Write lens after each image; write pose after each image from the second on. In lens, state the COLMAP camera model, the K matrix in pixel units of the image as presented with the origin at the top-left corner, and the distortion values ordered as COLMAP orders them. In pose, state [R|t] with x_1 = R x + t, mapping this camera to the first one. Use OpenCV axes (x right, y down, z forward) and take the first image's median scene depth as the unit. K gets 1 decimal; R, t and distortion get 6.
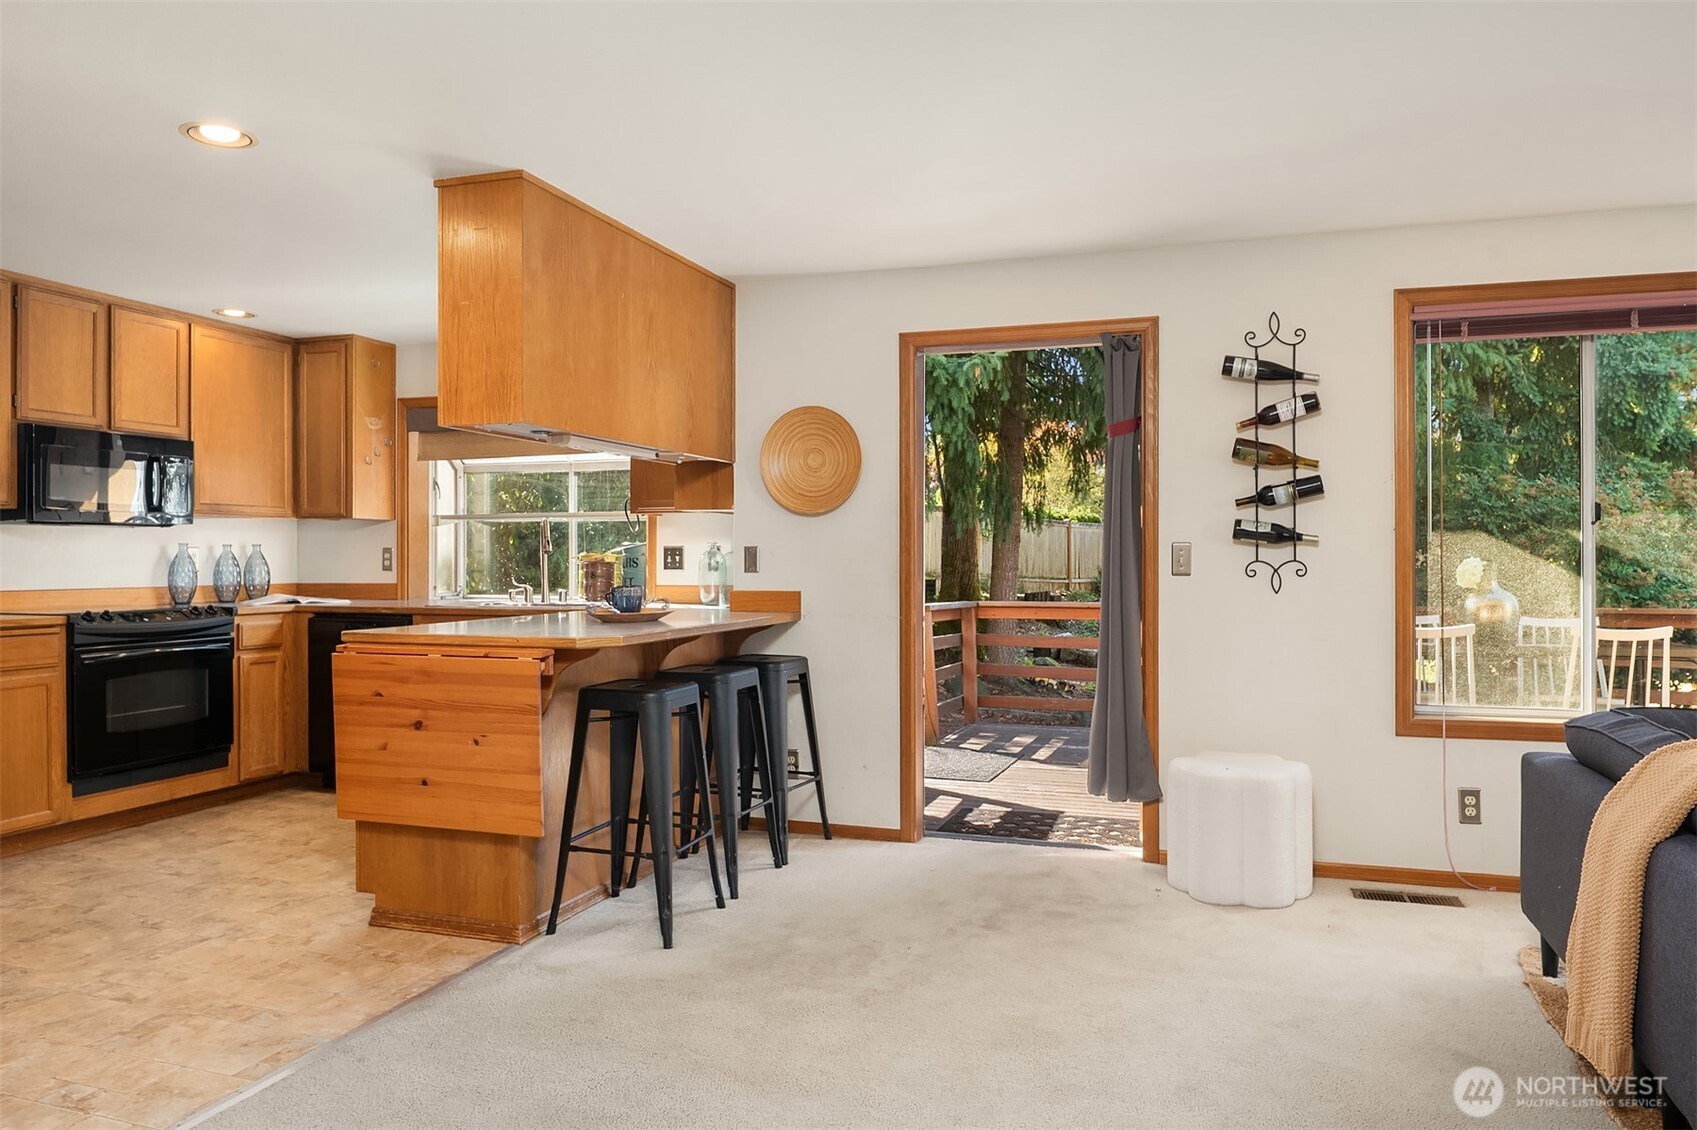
lens RADIAL K [[1122.9, 0, 851.5], [0, 1122.9, 552.6], [0, 0, 1]] dist [-0.001103, -0.006179]
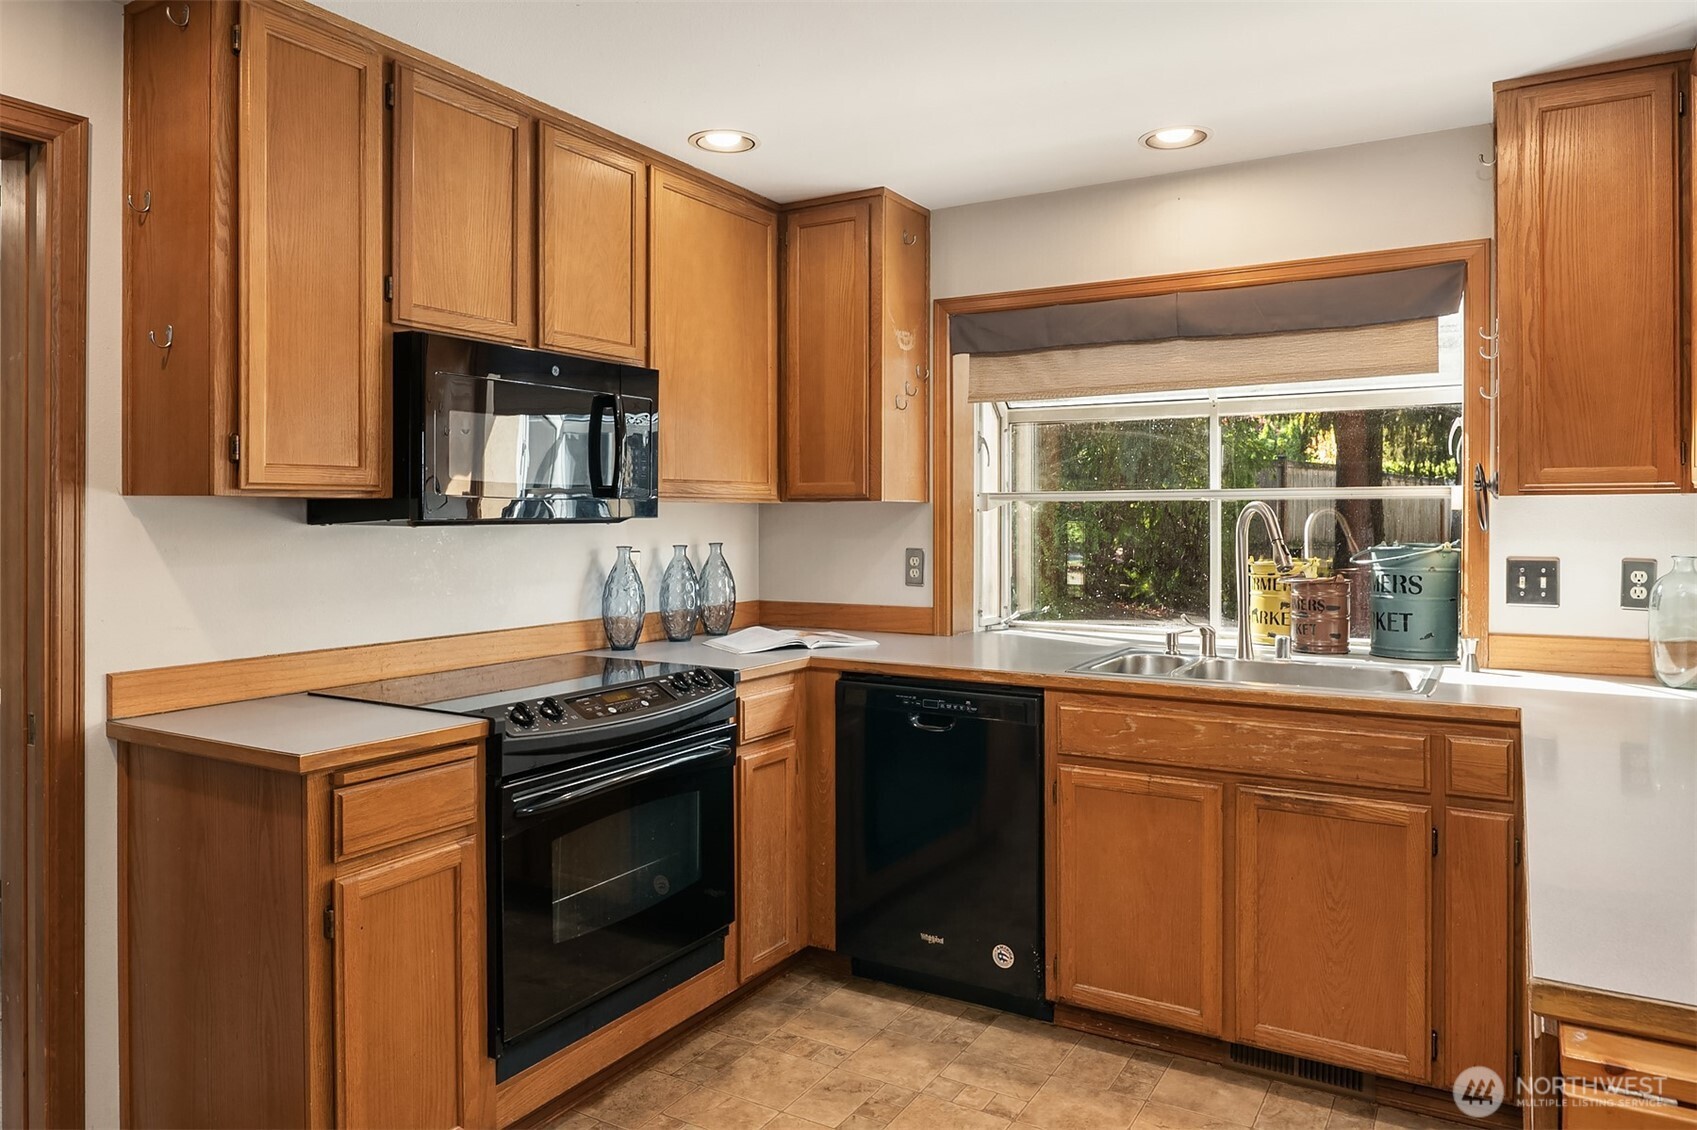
lens RADIAL K [[1122.9, 0, 856.0], [0, 1122.9, 505.6], [0, 0, 1]] dist [-0.001103, -0.006179]
pose [[0.979665, -0.001915, -0.200633, -0.382131], [0.001176, 0.999992, -0.003800, -0.029573], [0.200639, 0.003487, 0.979659, 0.474478]]
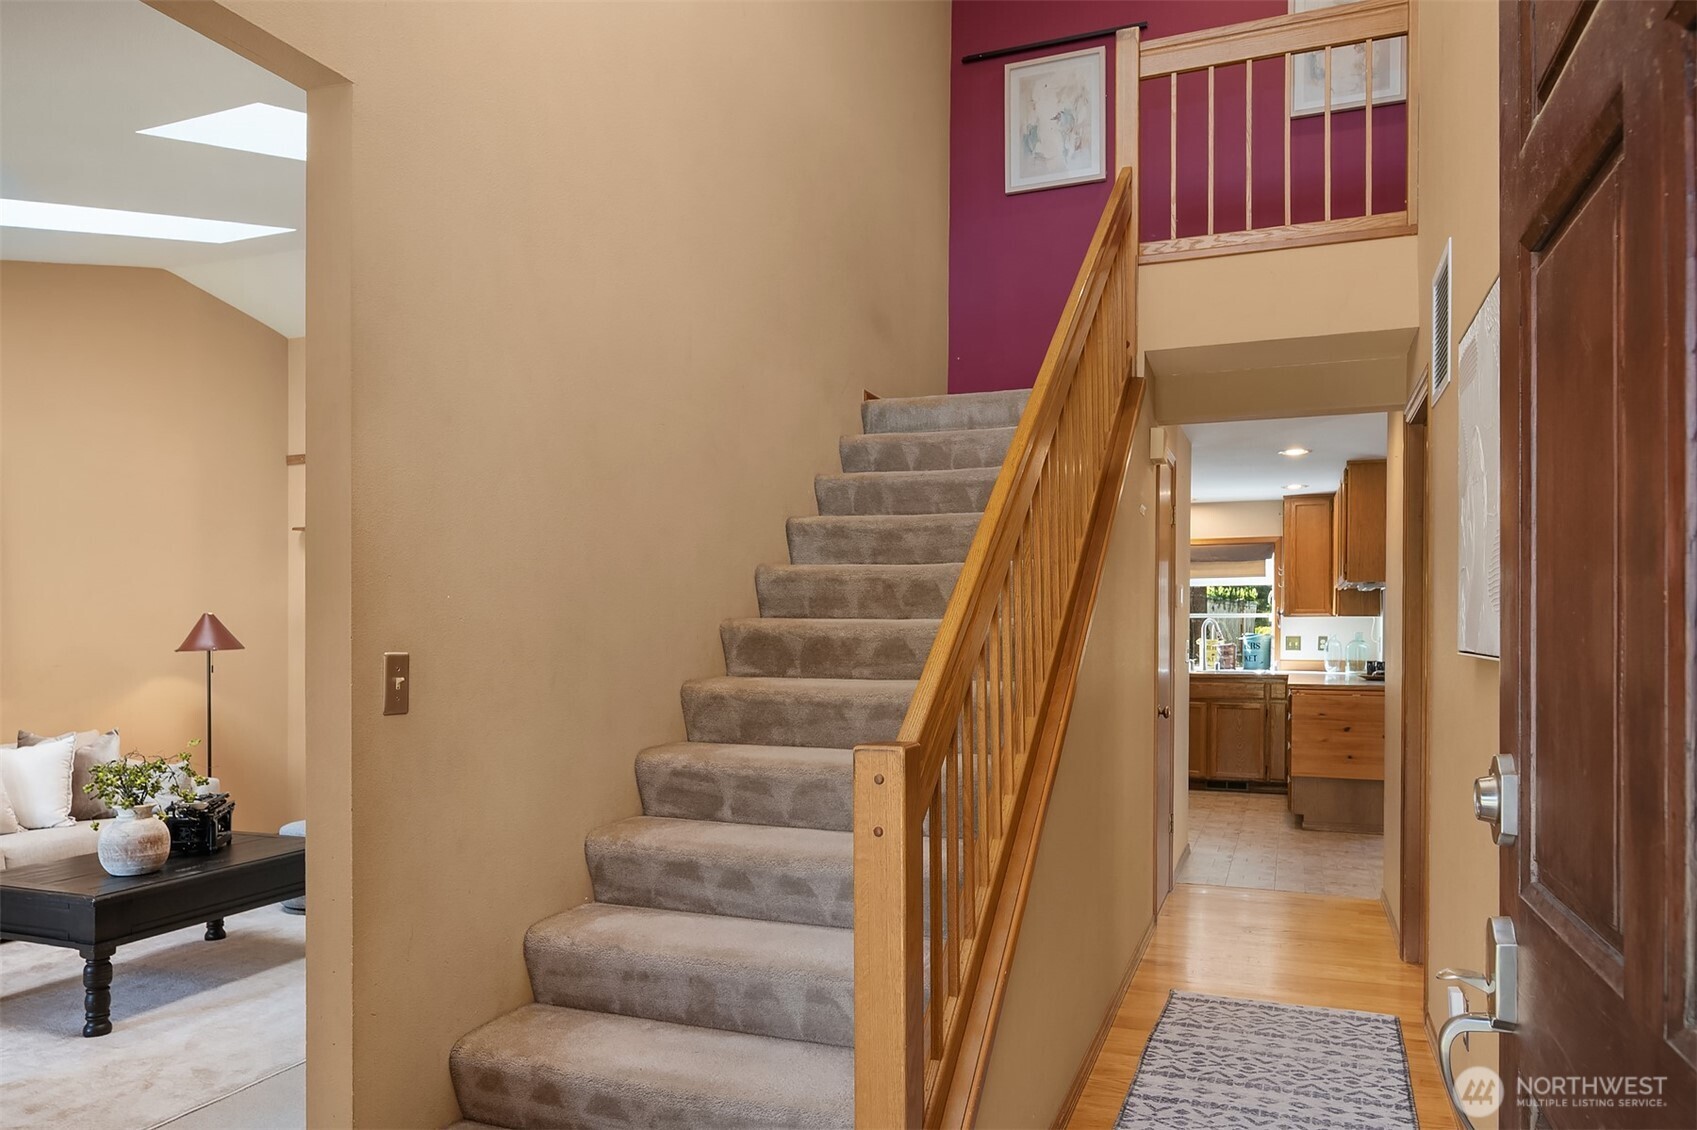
lens RADIAL K [[1122.9, 0, 855.2], [0, 1122.9, 647.6], [0, 0, 1]] dist [-0.001103, -0.006179]
pose [[0.998944, 0.000980, -0.045943, -0.775369], [0.000075, 0.999736, 0.022977, -0.028542], [0.045953, -0.022956, 0.998680, -0.716927]]
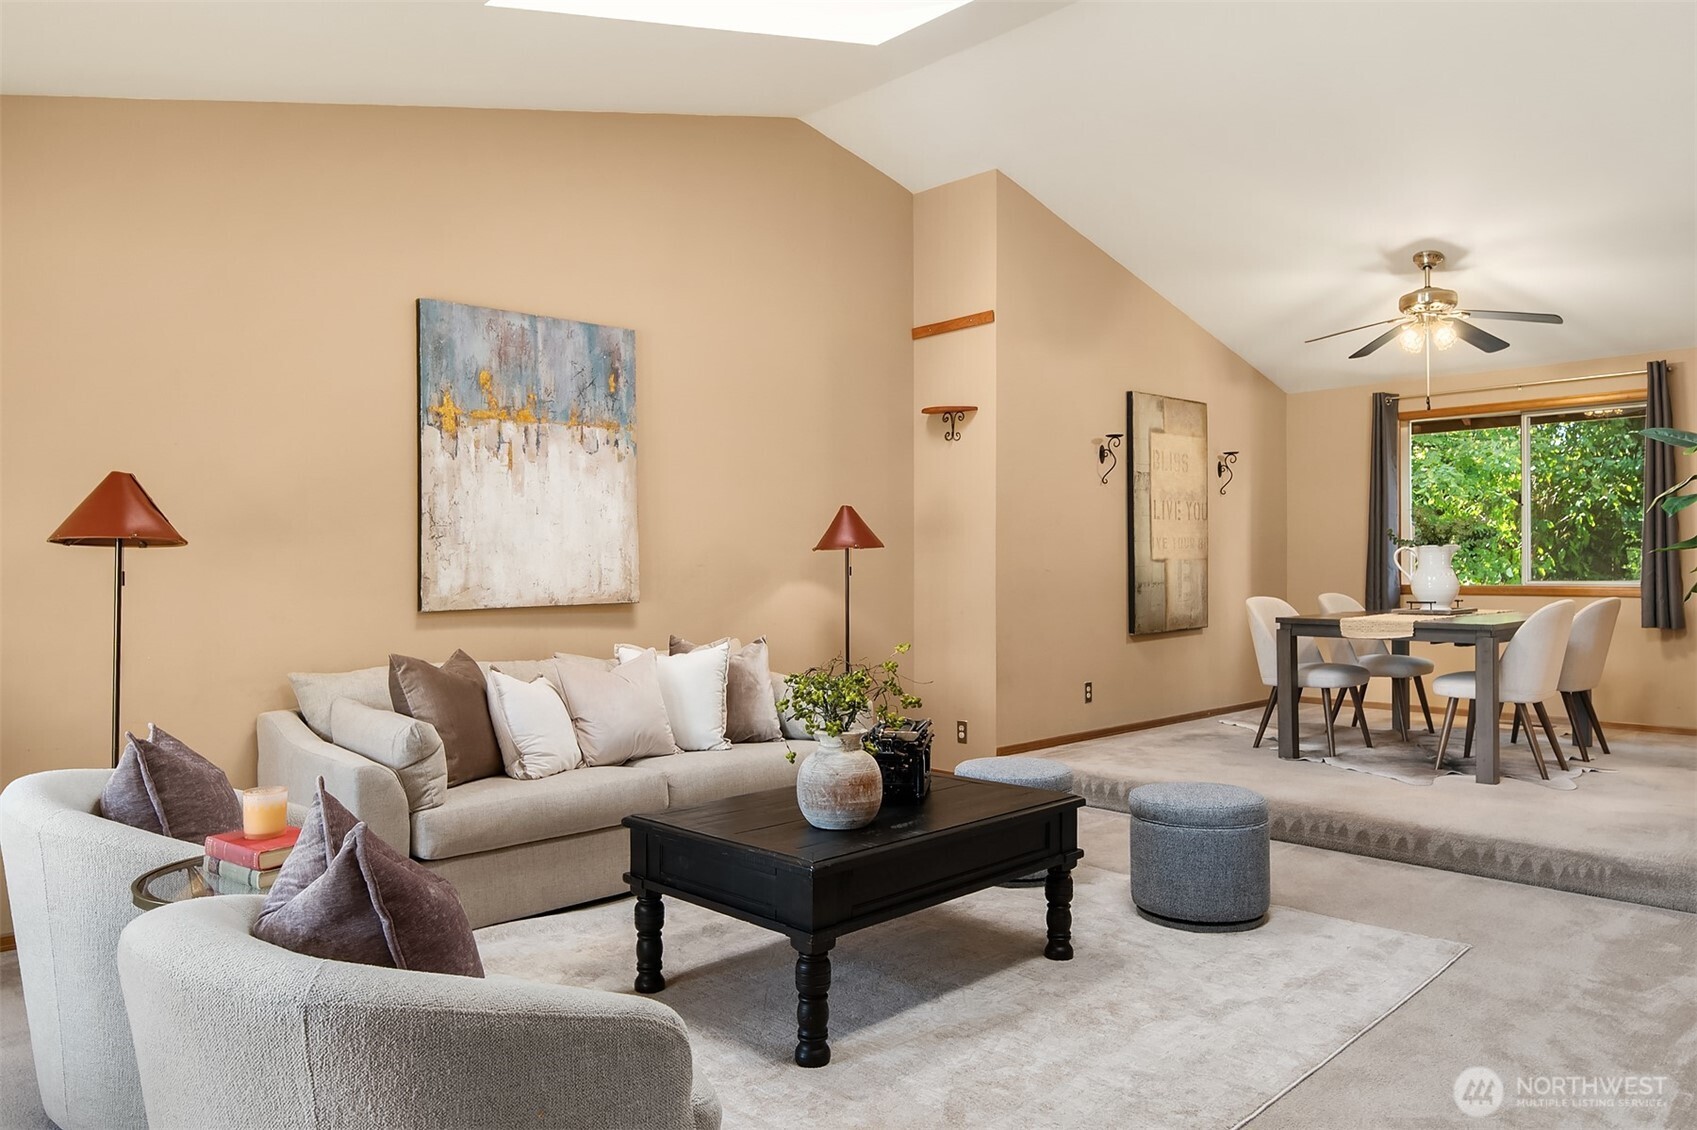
lens RADIAL K [[1122.9, 0, 837.7], [0, 1122.9, 569.4], [0, 0, 1]] dist [-0.001103, -0.006179]
pose [[0.884399, -0.008352, -0.466658, -1.057306], [0.011732, 0.999922, 0.004337, 0.016783], [0.466585, -0.009311, 0.884427, -0.453315]]
